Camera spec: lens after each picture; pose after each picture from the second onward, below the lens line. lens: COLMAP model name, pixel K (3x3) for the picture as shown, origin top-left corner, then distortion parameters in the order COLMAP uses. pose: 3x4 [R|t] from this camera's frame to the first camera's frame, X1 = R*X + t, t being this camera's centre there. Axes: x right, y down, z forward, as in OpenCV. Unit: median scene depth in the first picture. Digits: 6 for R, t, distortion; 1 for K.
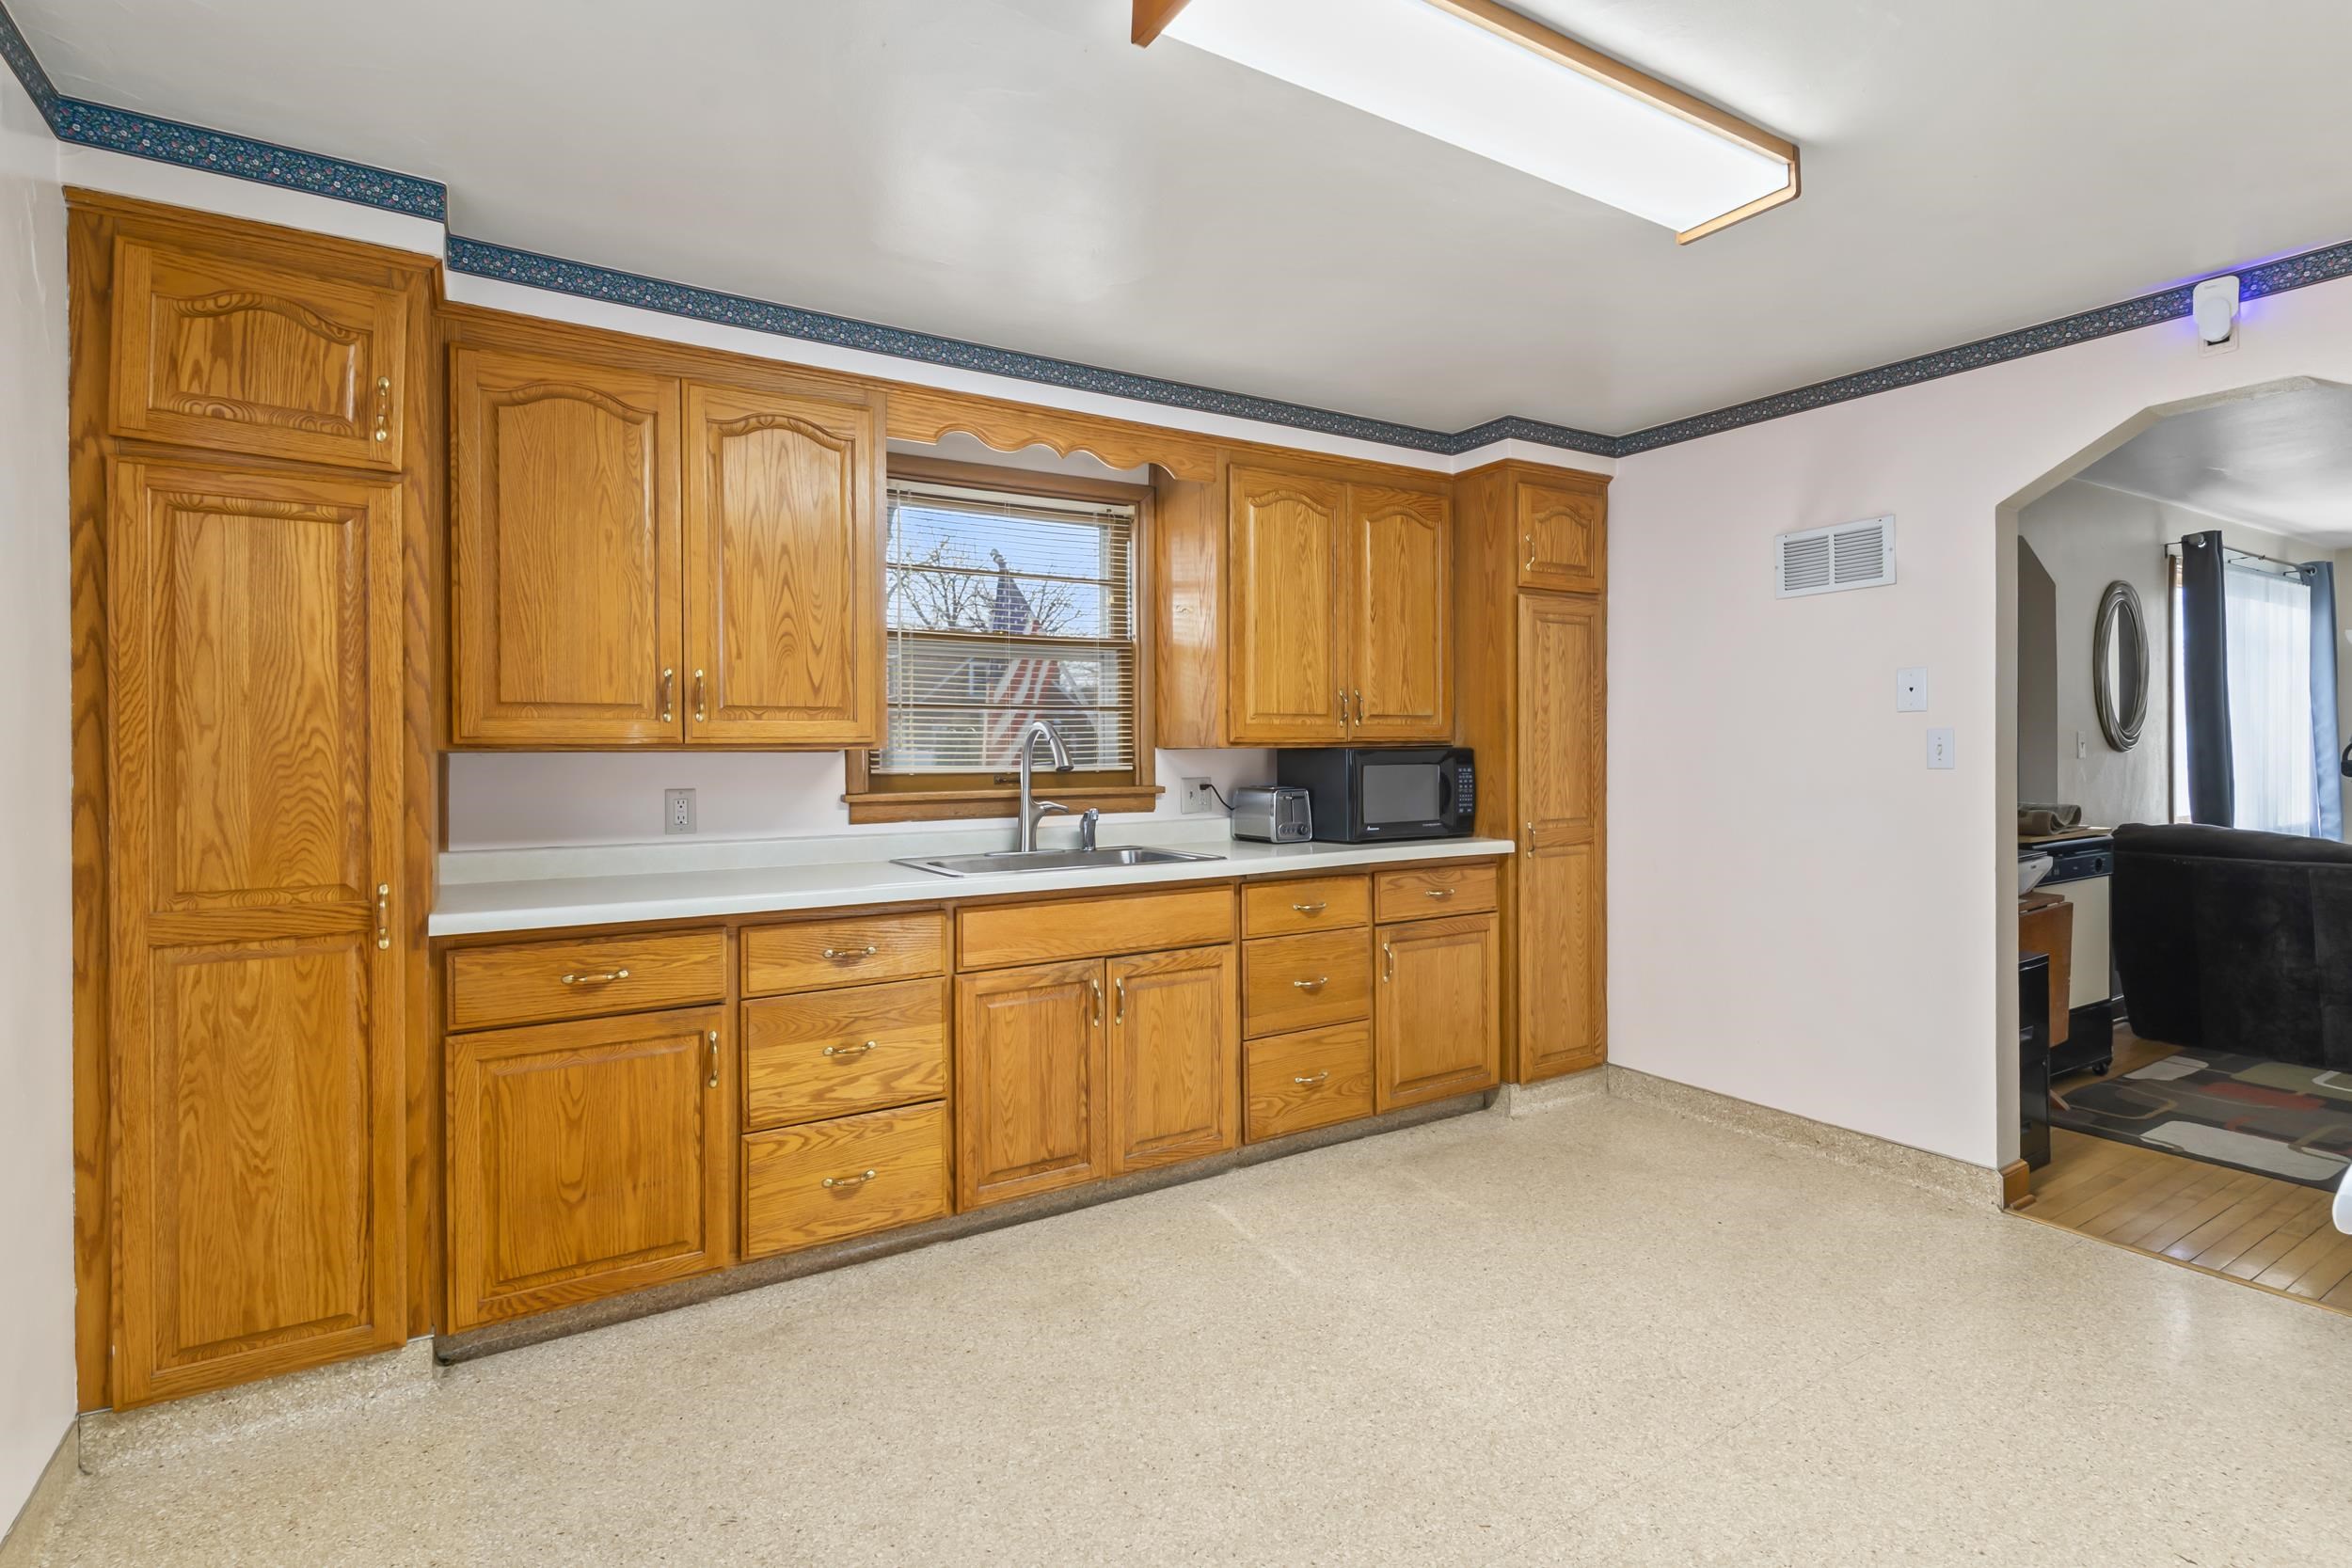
lens RADIAL K [[1143.3, 0, 1177.8], [0, 1143.3, 751.3], [0, 0, 1]] dist [0.001186, -0.000055]
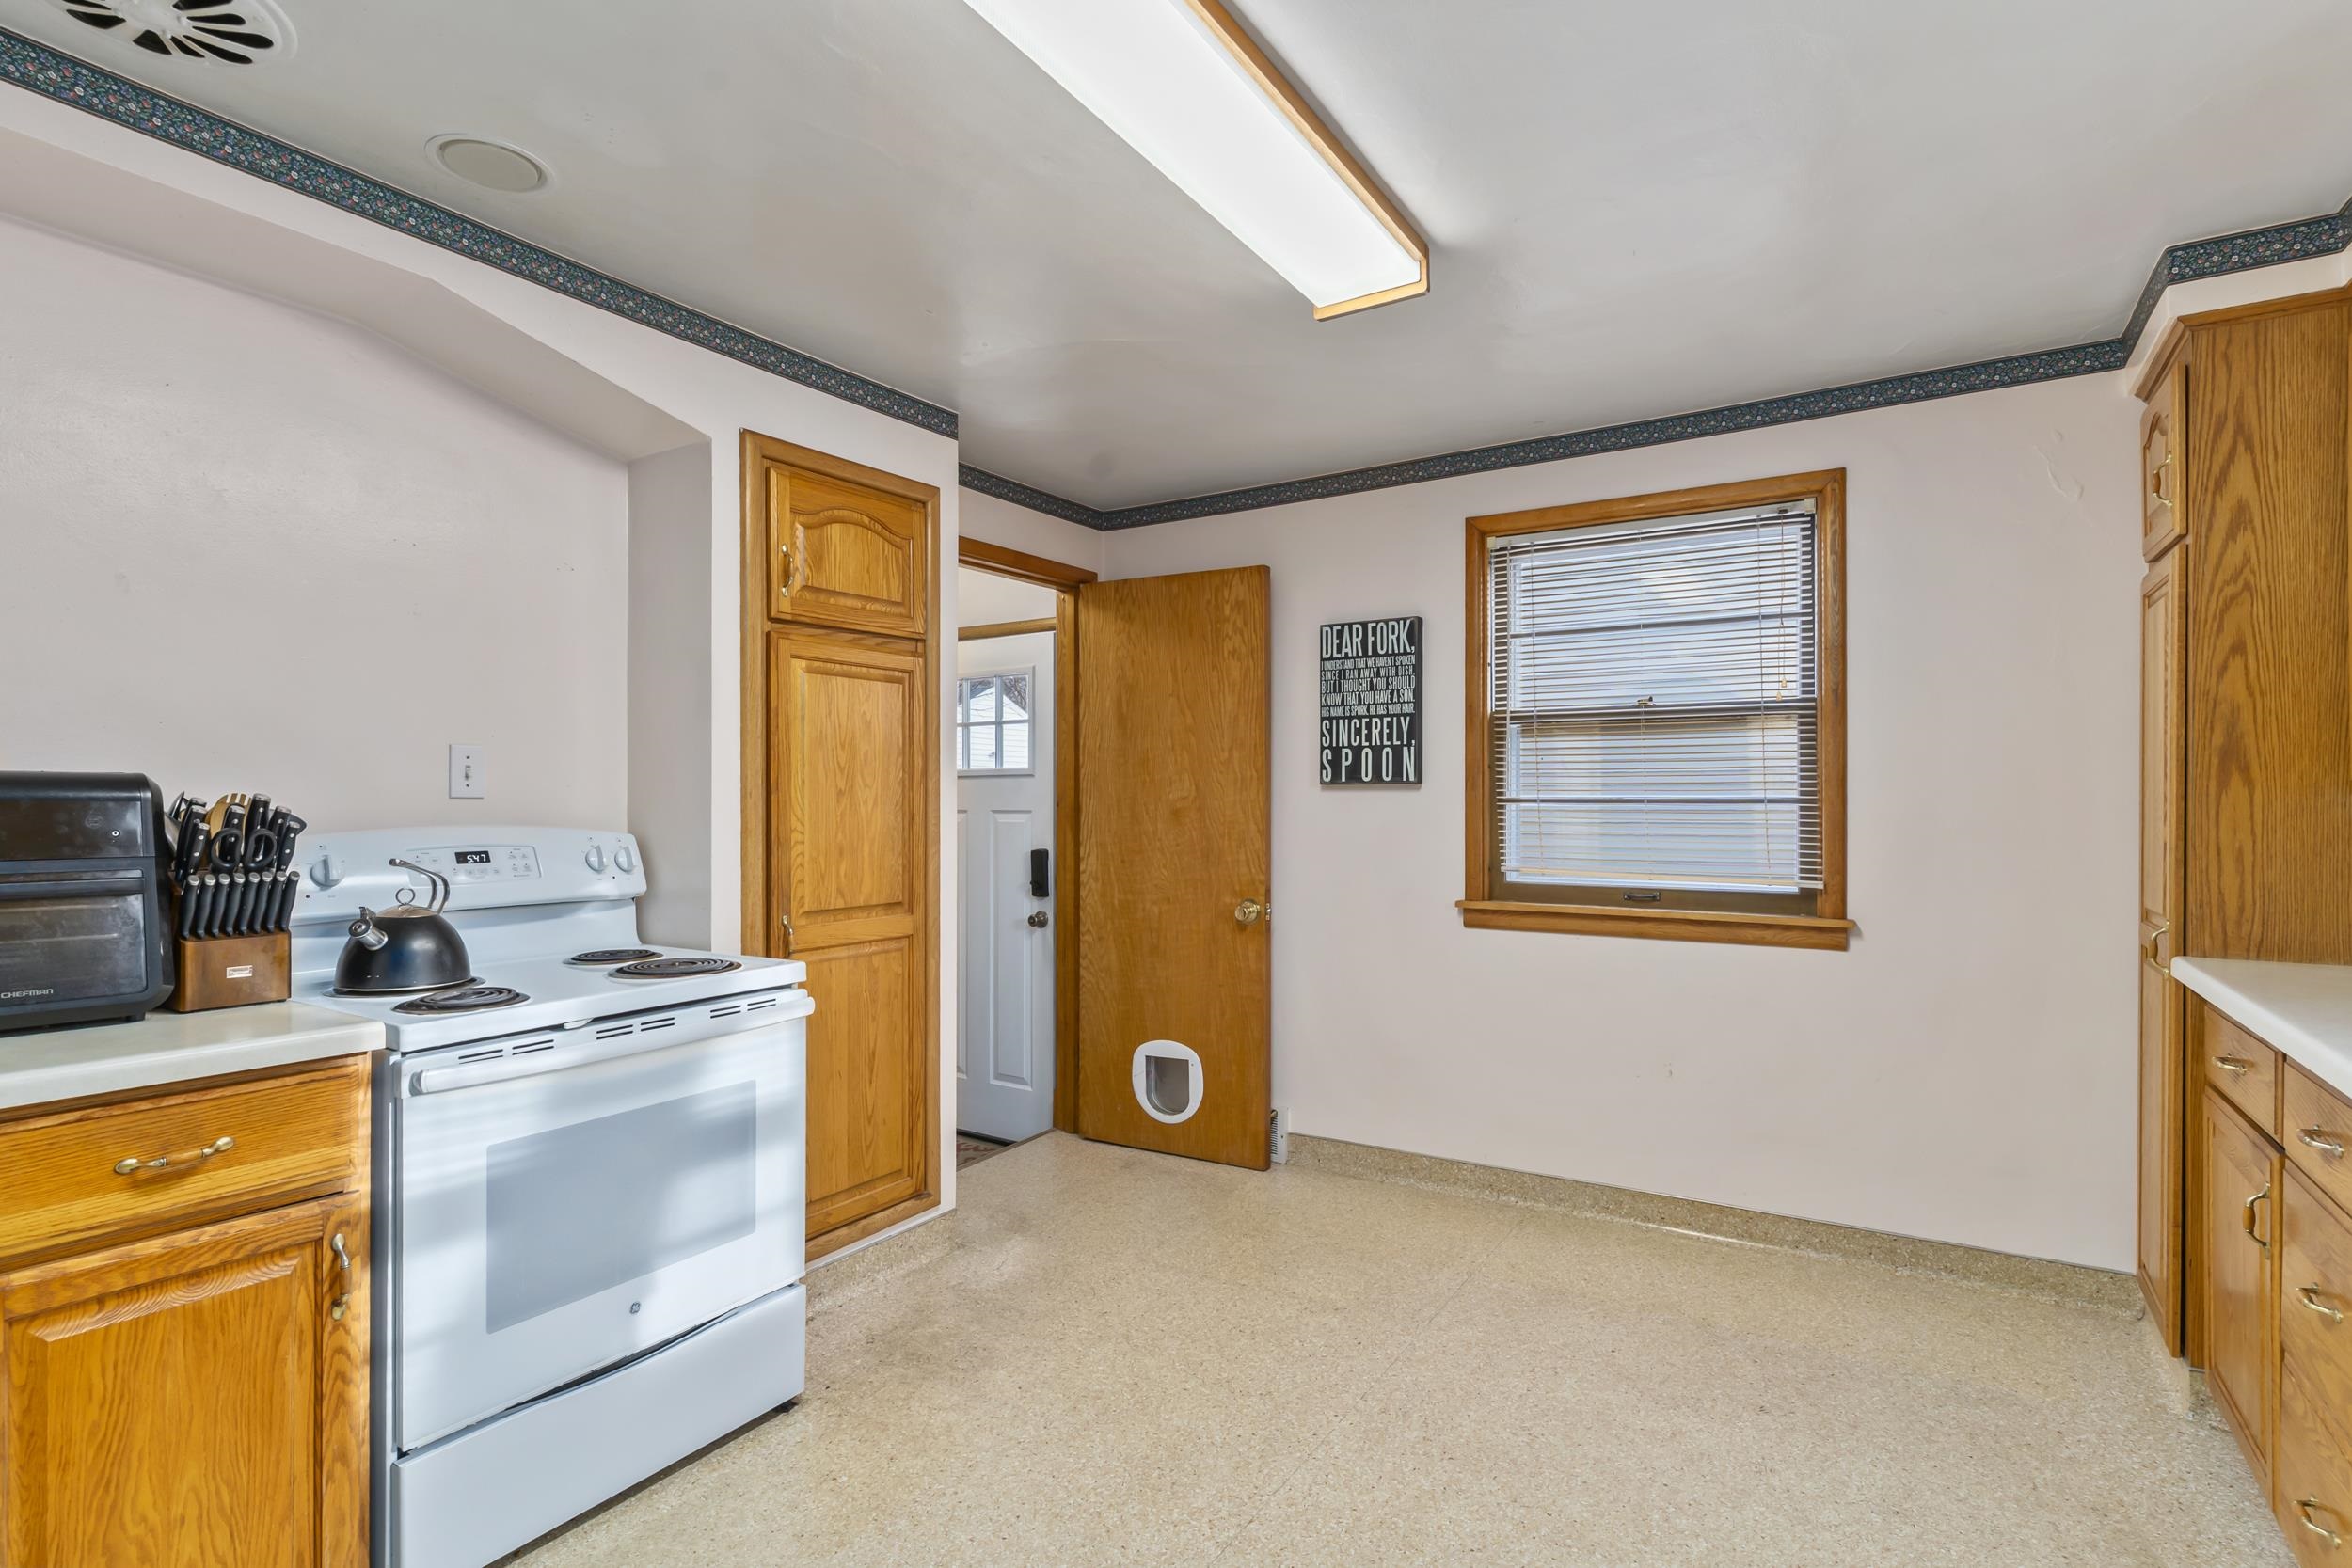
lens RADIAL K [[1142.3, 0, 1176.3], [0, 1142.3, 798.7], [0, 0, 1]] dist [0.000123, -0.000129]
pose [[-0.903217, 0.006903, -0.429129, 0.438689], [0.006928, 0.999975, 0.001503, -0.004393], [0.429129, -0.001615, -0.903242, 1.121302]]
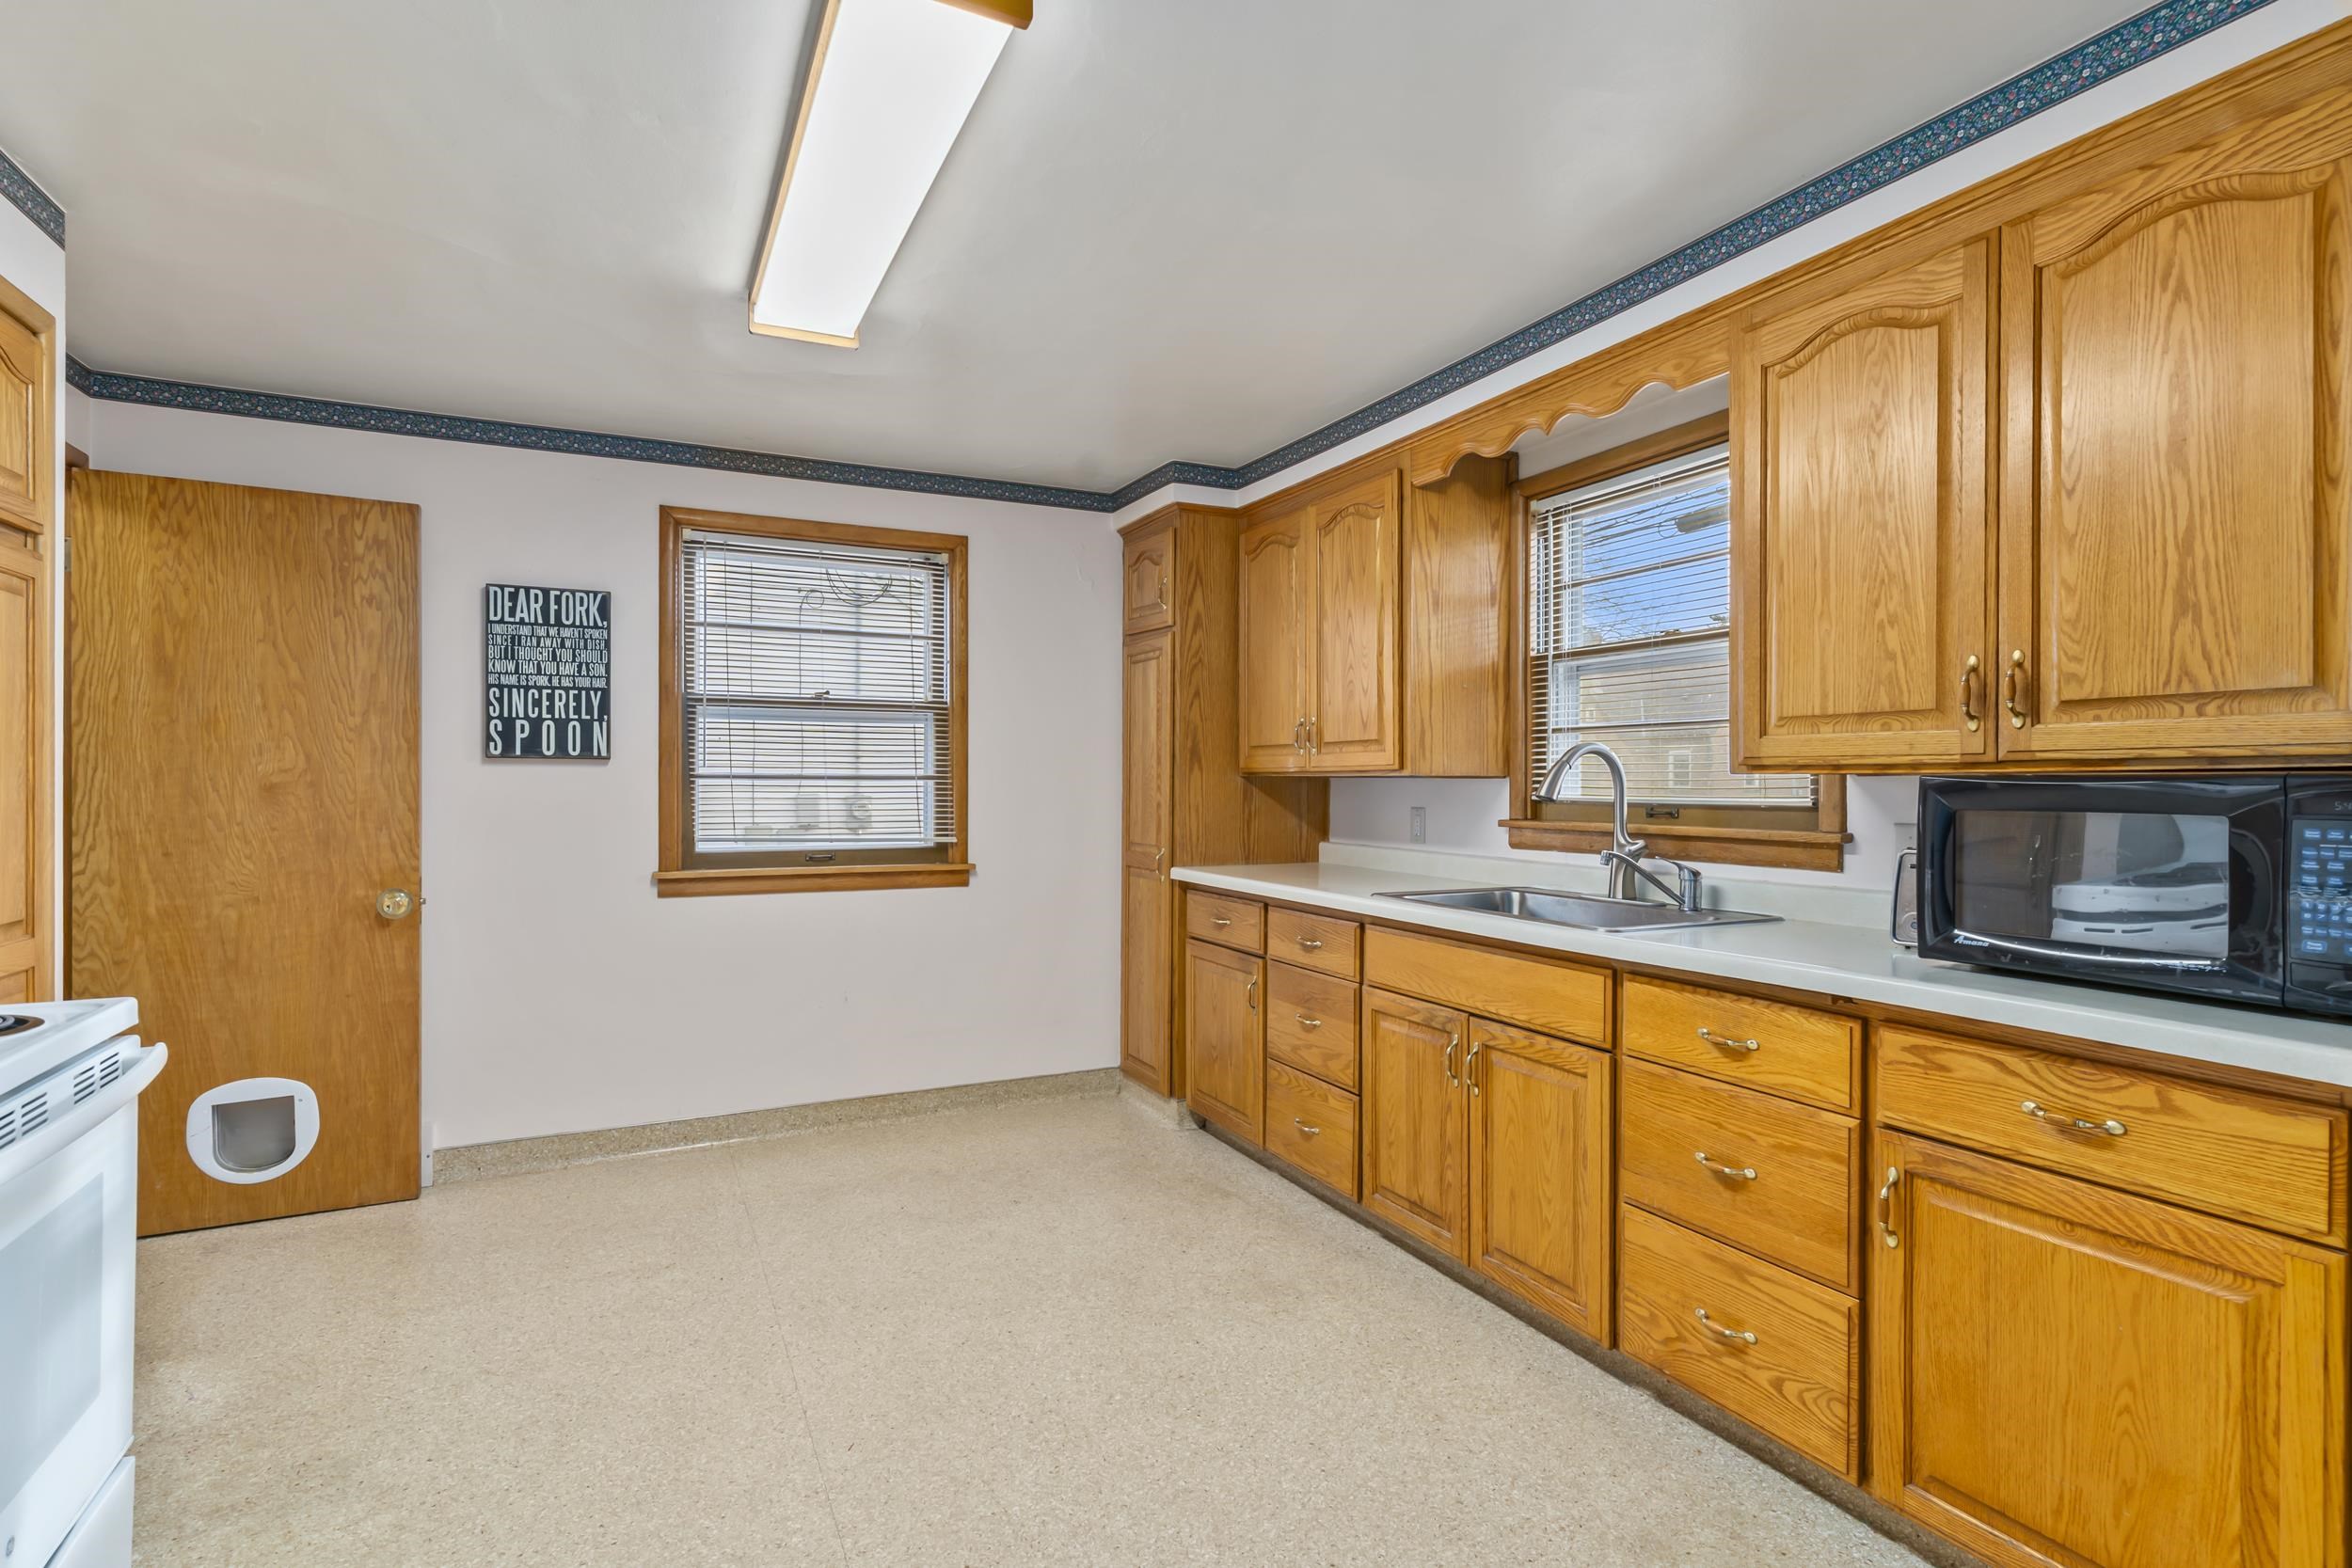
lens RADIAL K [[1134.4, 0, 1176.0], [0, 1134.4, 784.0], [0, 0, 1]] dist [-0.000398, -0.000342]
pose [[-0.105370, 0.008323, -0.994398, 0.818402], [-0.002665, 0.999959, 0.008651, -0.002194], [0.994430, 0.003561, -0.105343, 0.865499]]
